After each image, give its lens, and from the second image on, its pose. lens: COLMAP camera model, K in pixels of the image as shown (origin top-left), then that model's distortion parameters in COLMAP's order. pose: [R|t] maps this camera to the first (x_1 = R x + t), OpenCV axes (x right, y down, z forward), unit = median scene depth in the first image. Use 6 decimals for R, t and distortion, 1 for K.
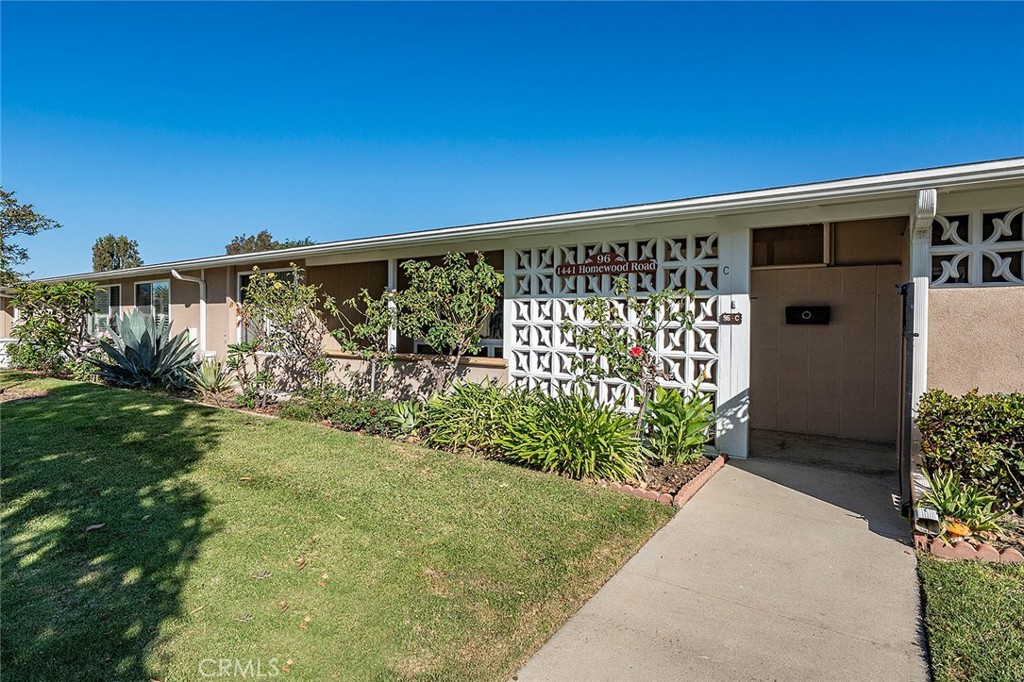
lens RADIAL K [[553.6, 0, 512.0], [0, 553.6, 341.0], [0, 0, 1]] dist [-0.003898, -0.001010]
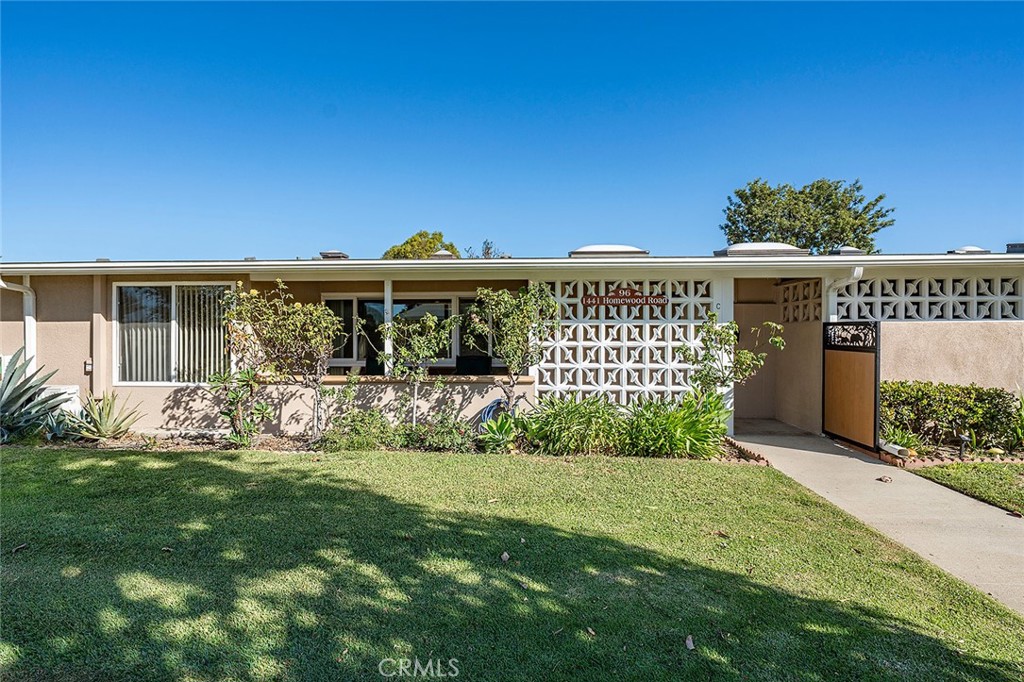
lens RADIAL K [[555.4, 0, 508.3], [0, 555.4, 340.2], [0, 0, 1]] dist [0.002859, 0.000173]
pose [[0.843051, -0.011816, 0.537703, -0.766176], [0.025455, 0.999515, -0.017947, -0.024744], [-0.537230, 0.028818, 0.842943, 0.072354]]
